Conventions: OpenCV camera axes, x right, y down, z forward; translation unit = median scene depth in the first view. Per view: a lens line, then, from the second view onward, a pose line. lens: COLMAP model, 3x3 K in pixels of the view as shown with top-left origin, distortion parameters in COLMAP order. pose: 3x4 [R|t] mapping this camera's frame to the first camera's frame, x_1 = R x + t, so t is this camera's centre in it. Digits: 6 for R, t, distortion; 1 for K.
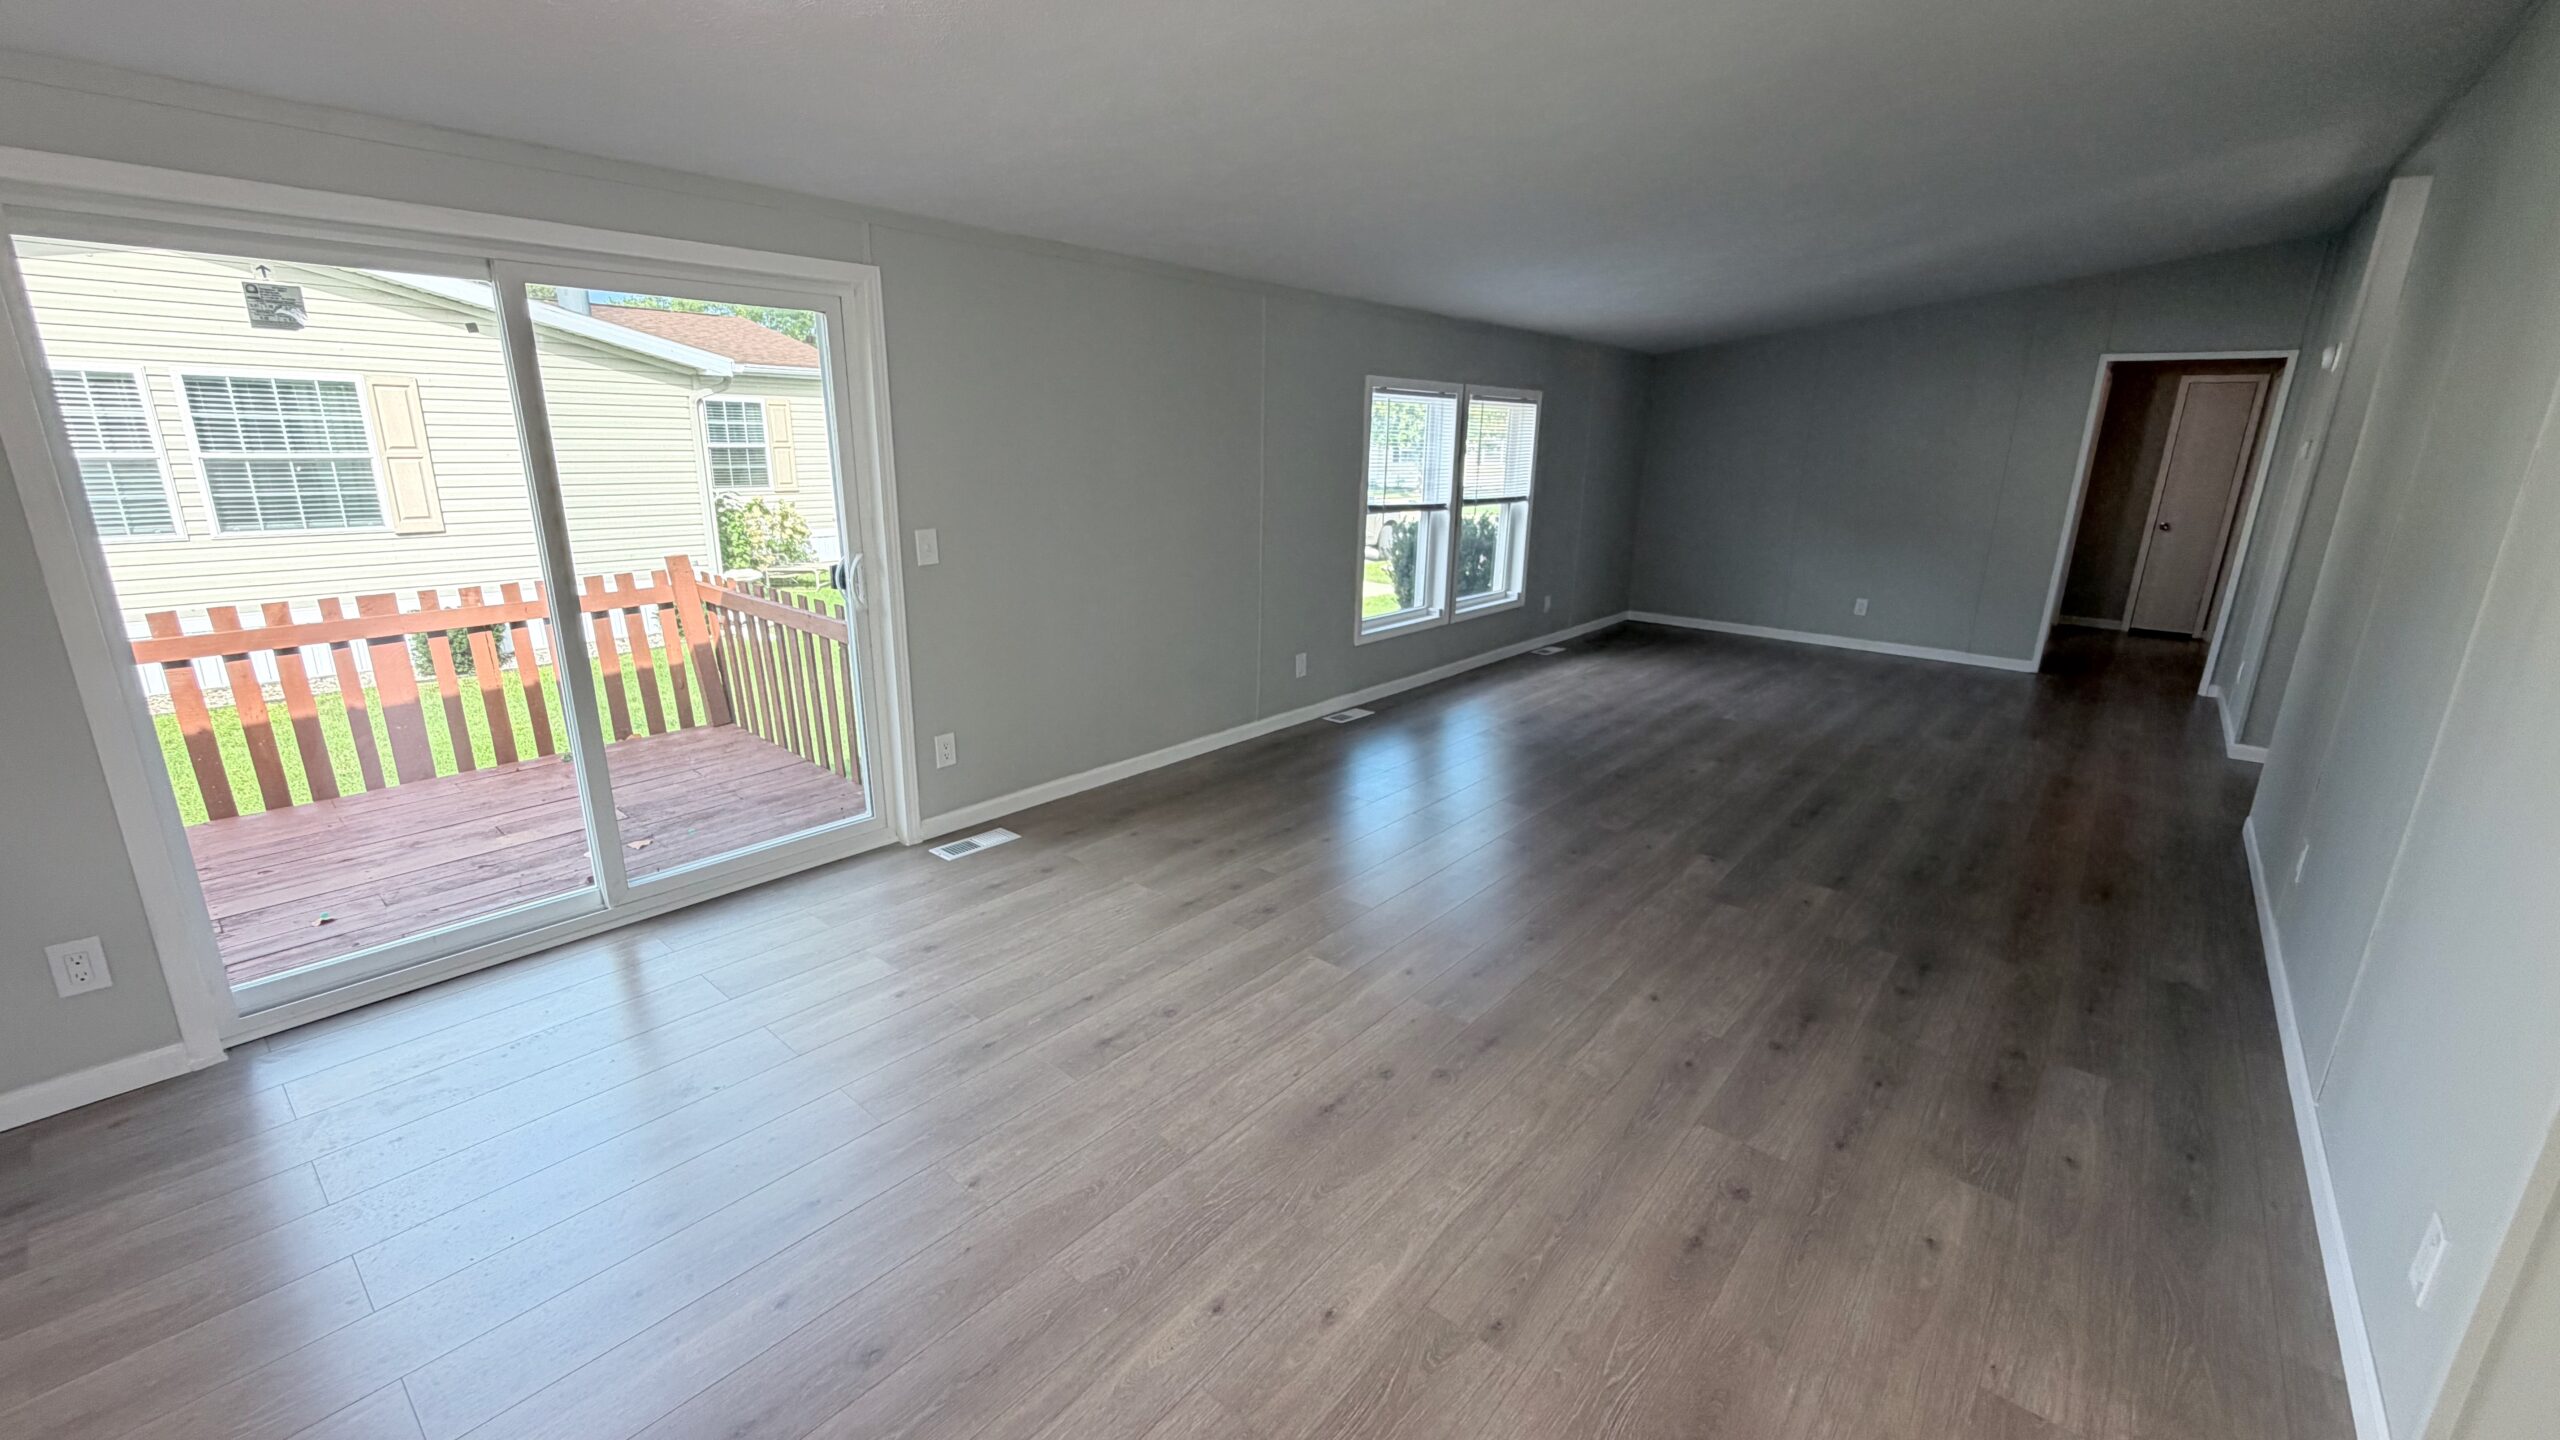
lens RADIAL K [[1019.2, 0, 1272.5], [0, 1019.2, 719.1], [0, 0, 1]] dist [-0.002559, 0.000338]
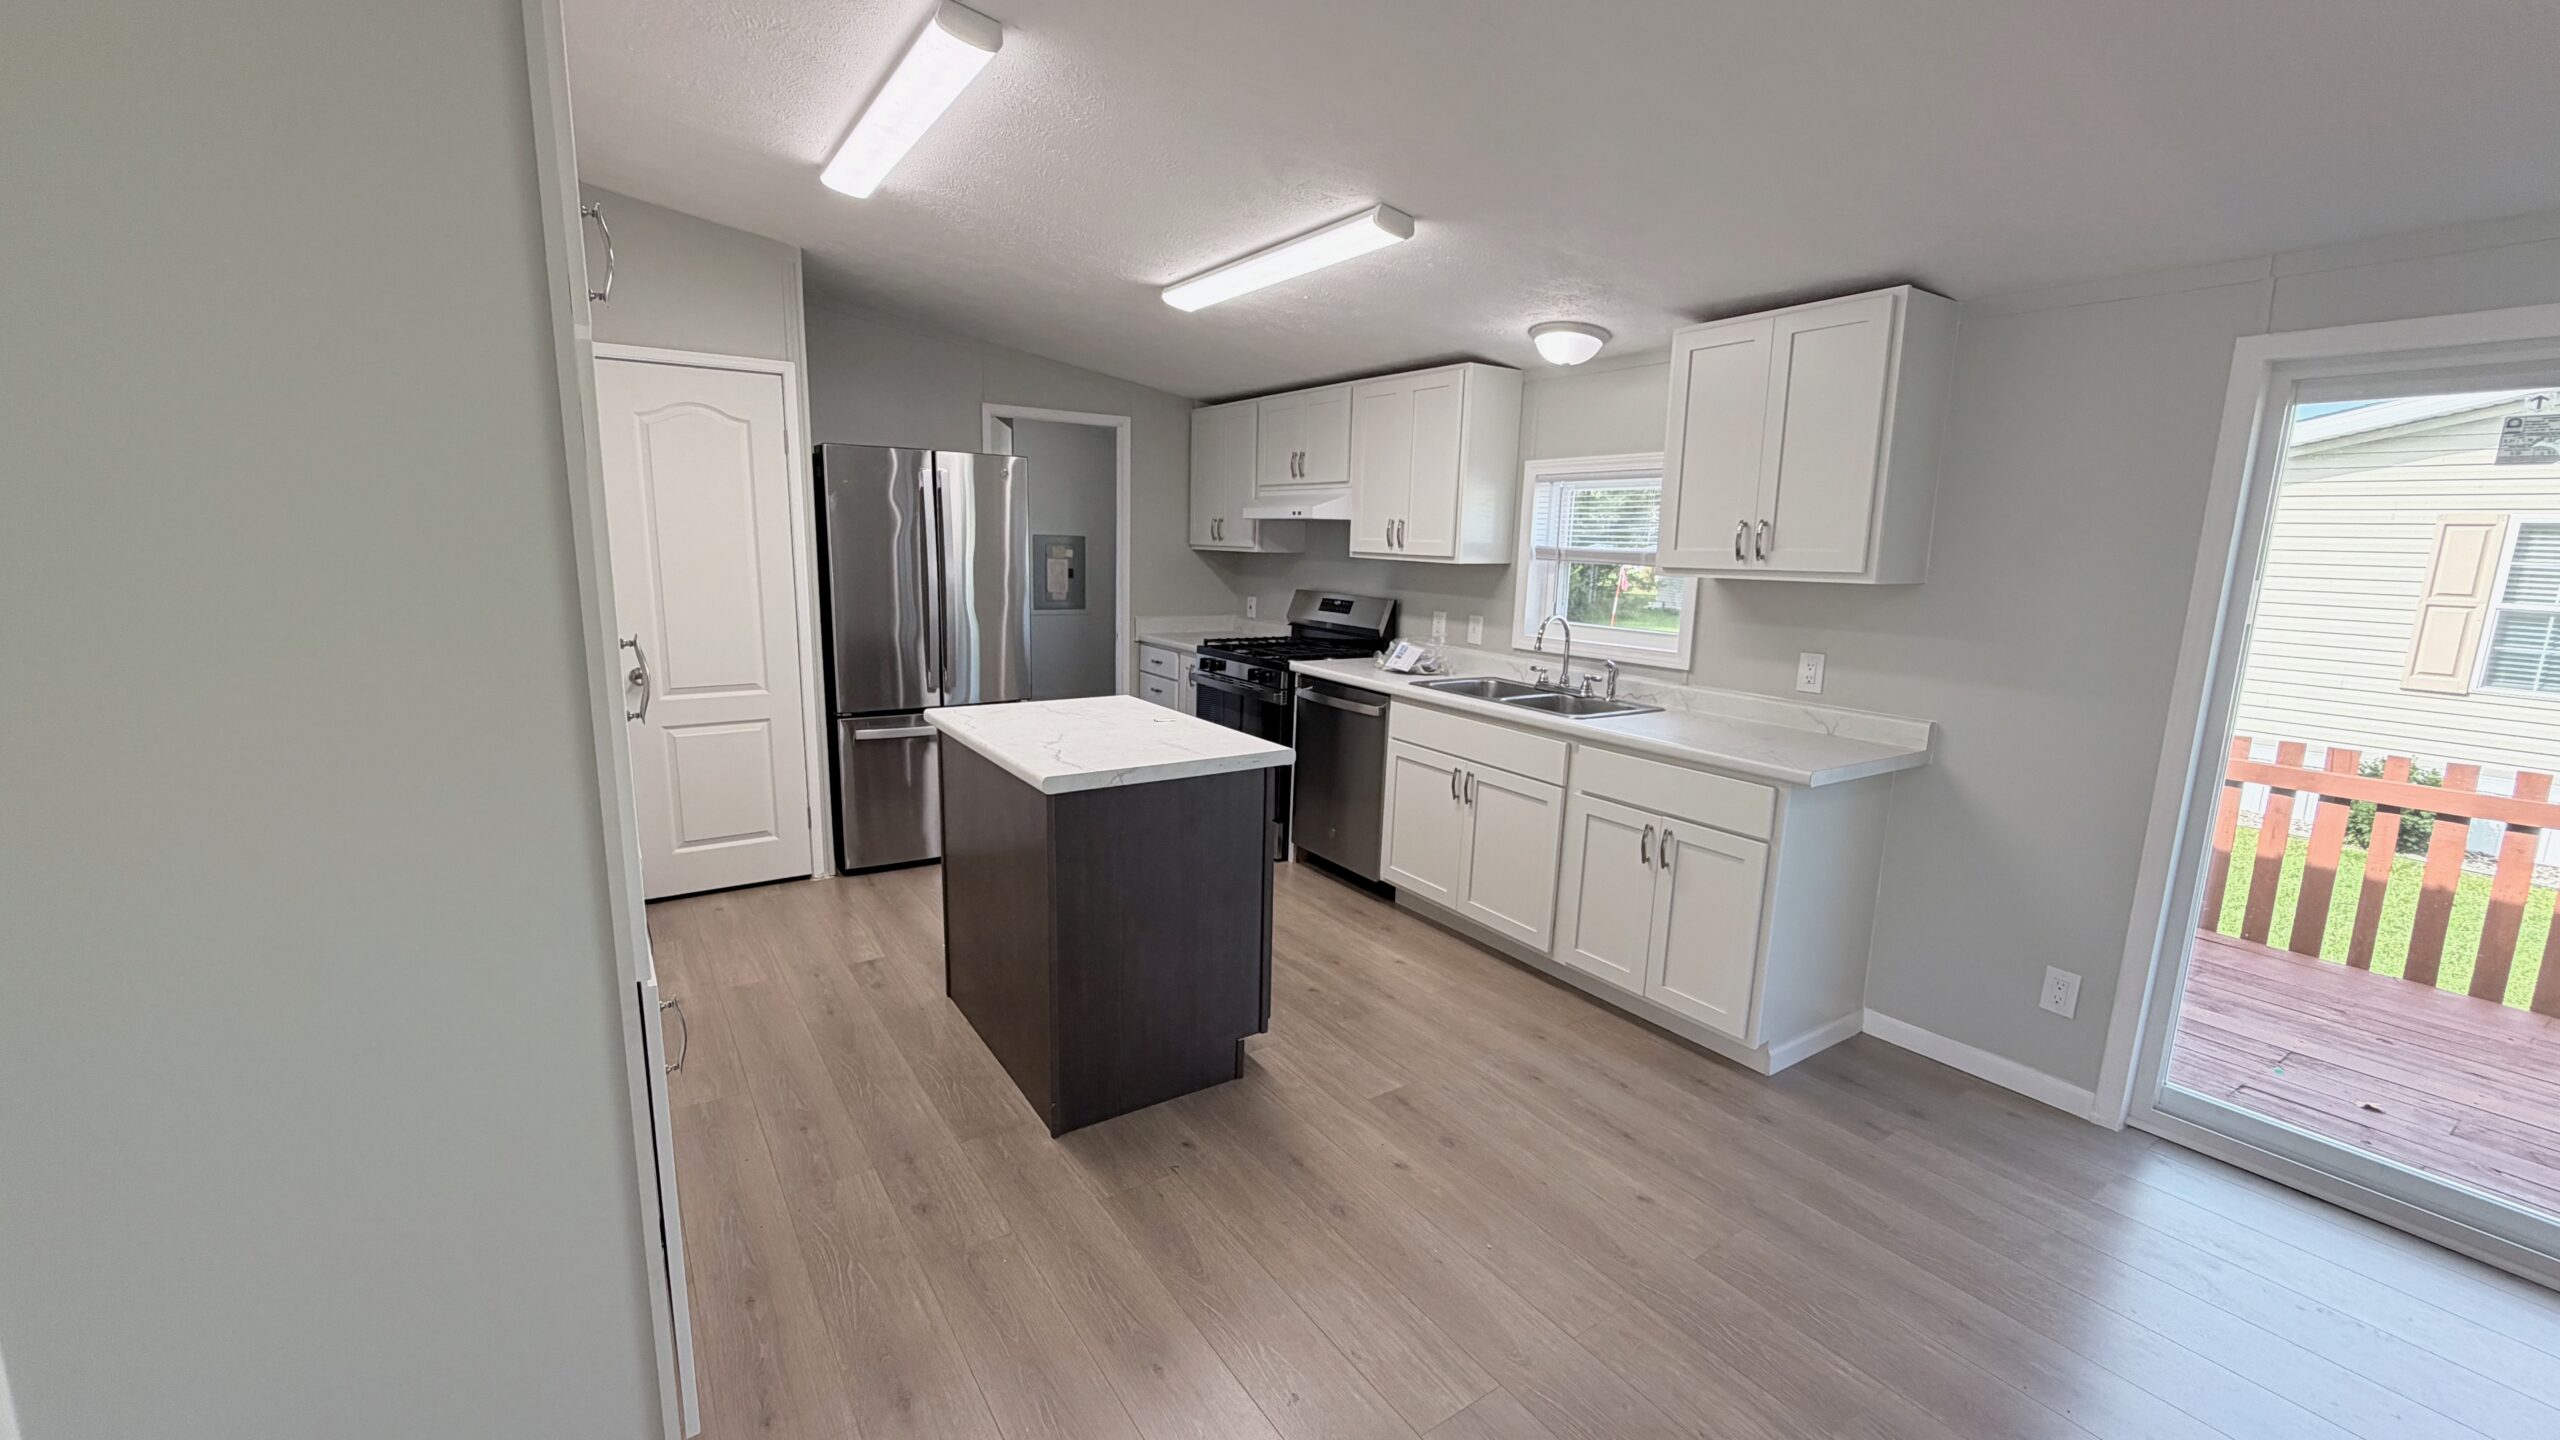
lens RADIAL K [[1019.2, 0, 1272.5], [0, 1019.2, 719.1], [0, 0, 1]] dist [-0.002559, 0.000338]
pose [[-0.266738, 0.148578, -0.952248, 0.139478], [-0.289190, 0.930177, 0.226141, -0.045414], [0.919358, 0.335701, -0.205146, 0.184776]]
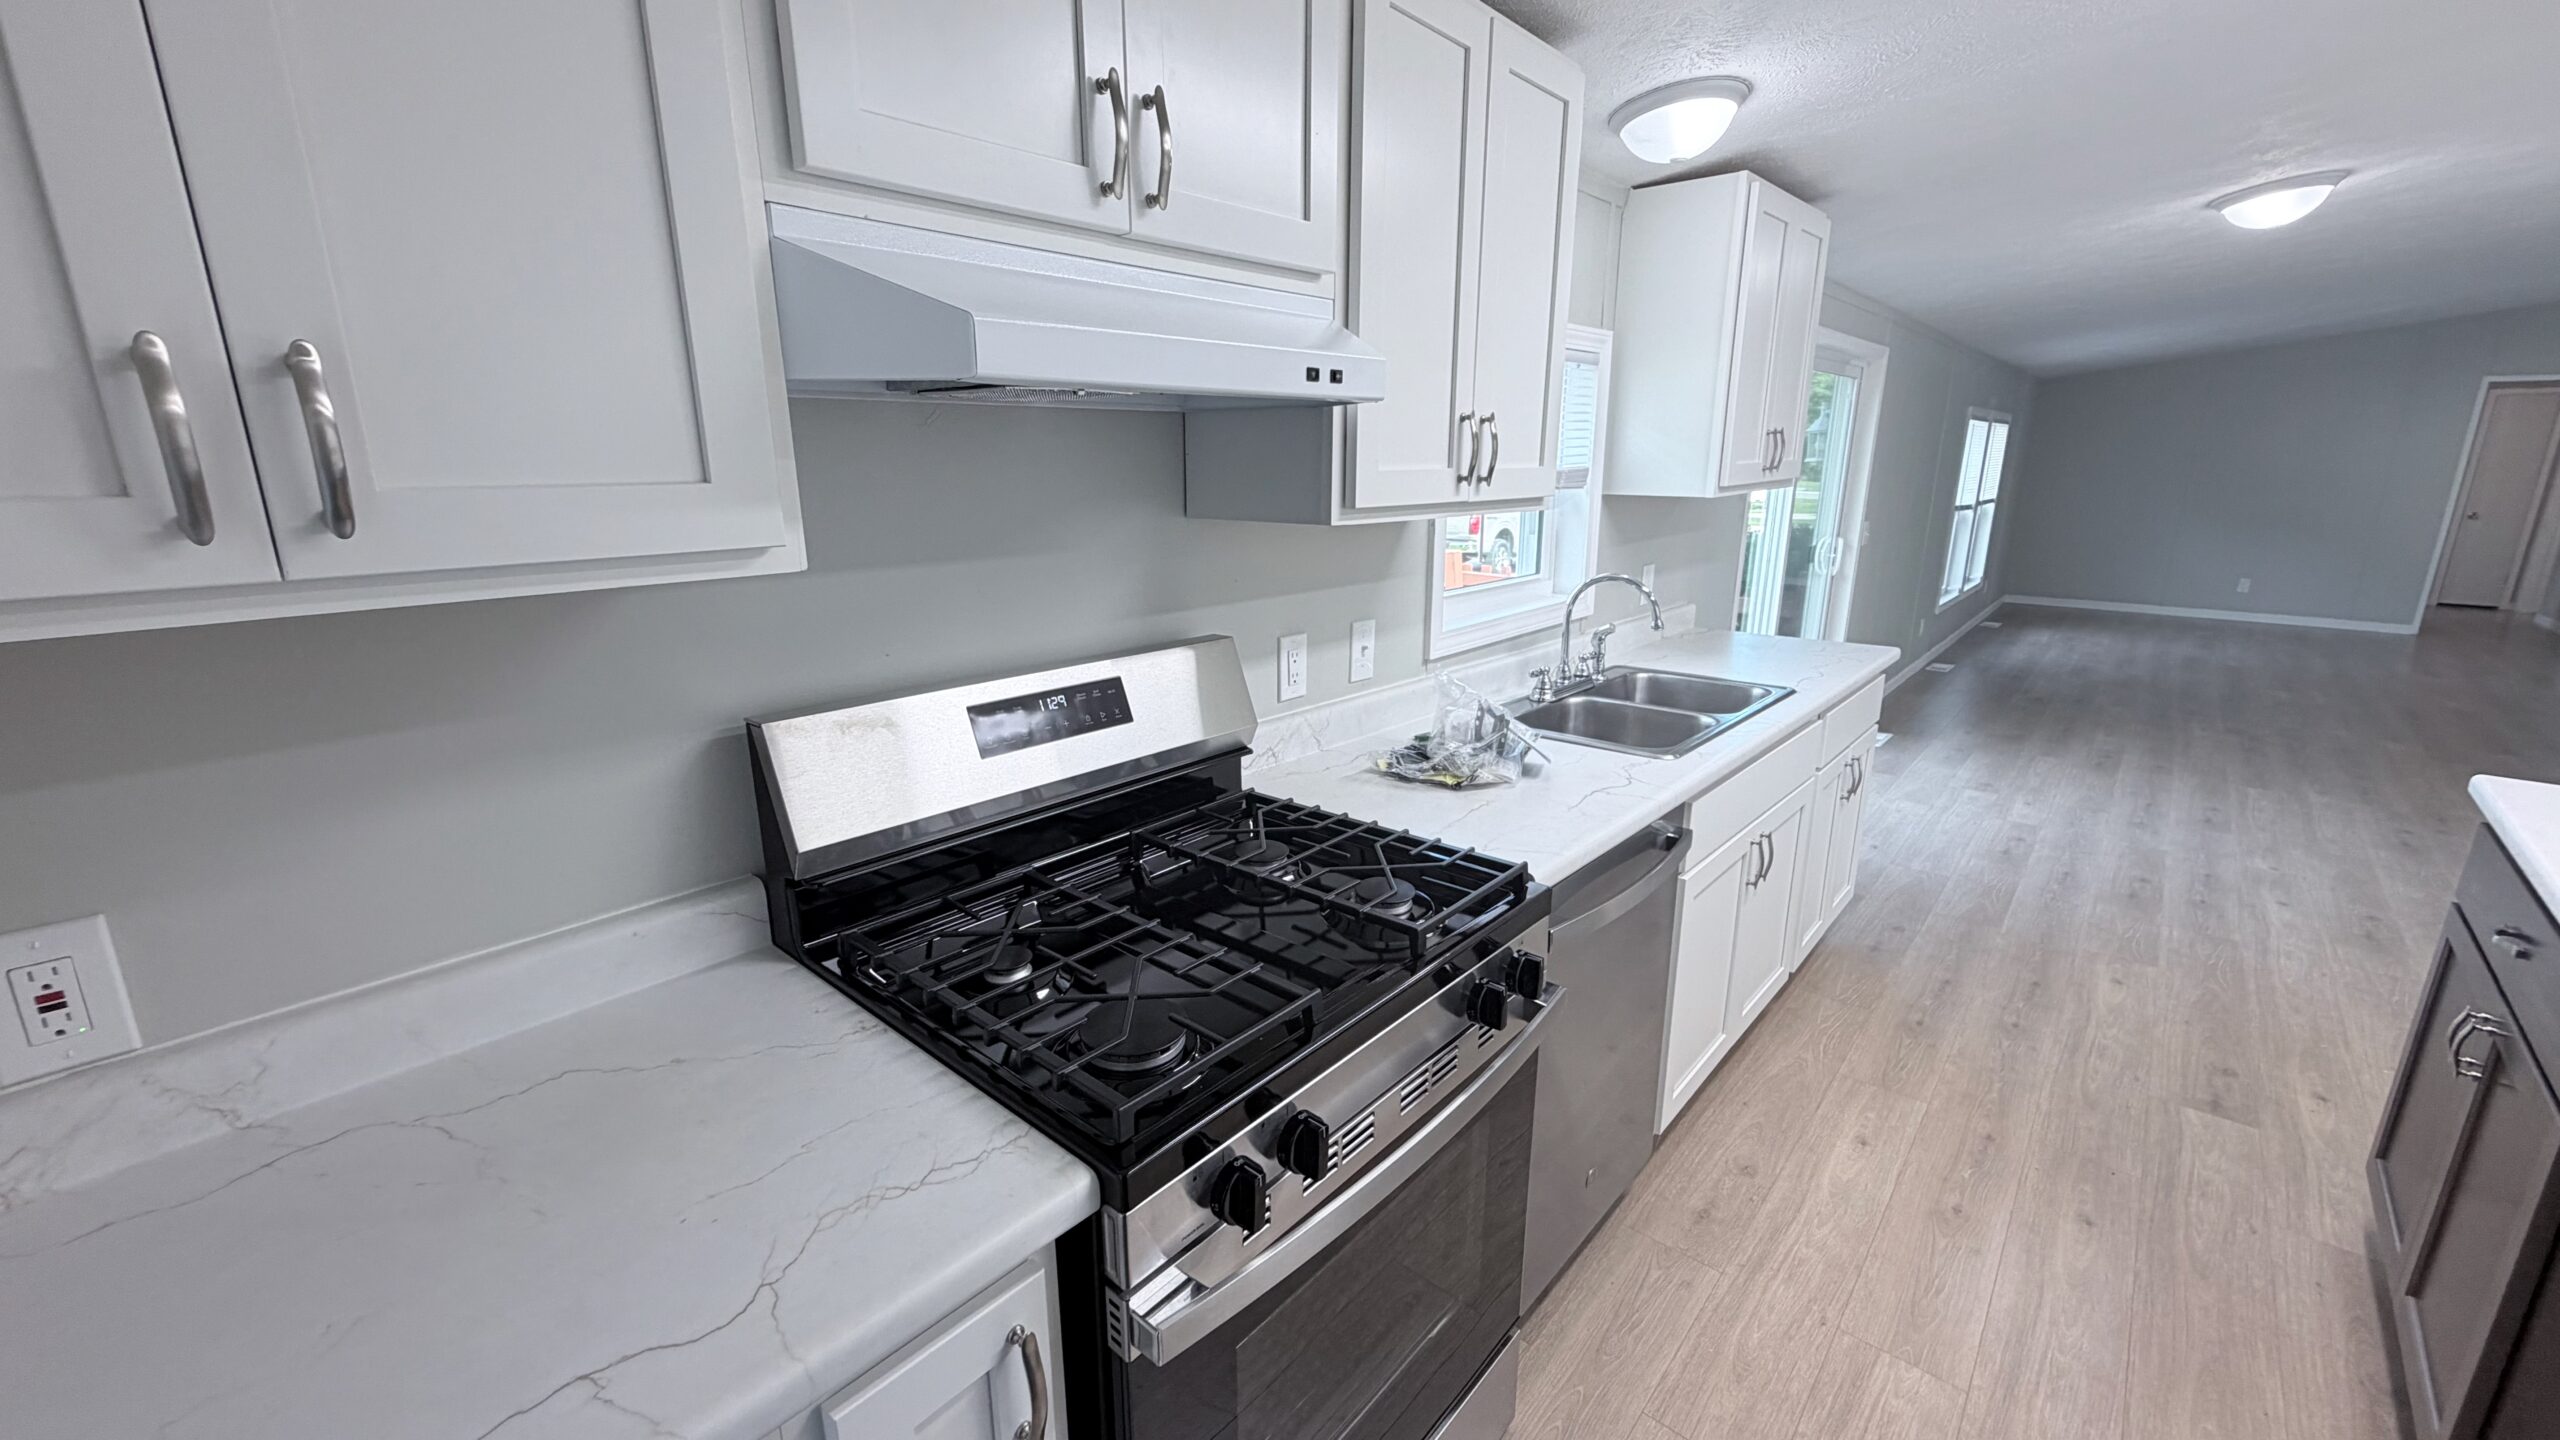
lens RADIAL K [[1019.2, 0, 1272.5], [0, 1019.2, 719.1], [0, 0, 1]] dist [-0.002559, 0.000338]
pose [[0.999692, -0.014011, -0.020461, -1.292992], [0.013637, 0.999740, -0.018277, 0.127925], [0.020711, 0.017993, 0.999624, -0.534726]]
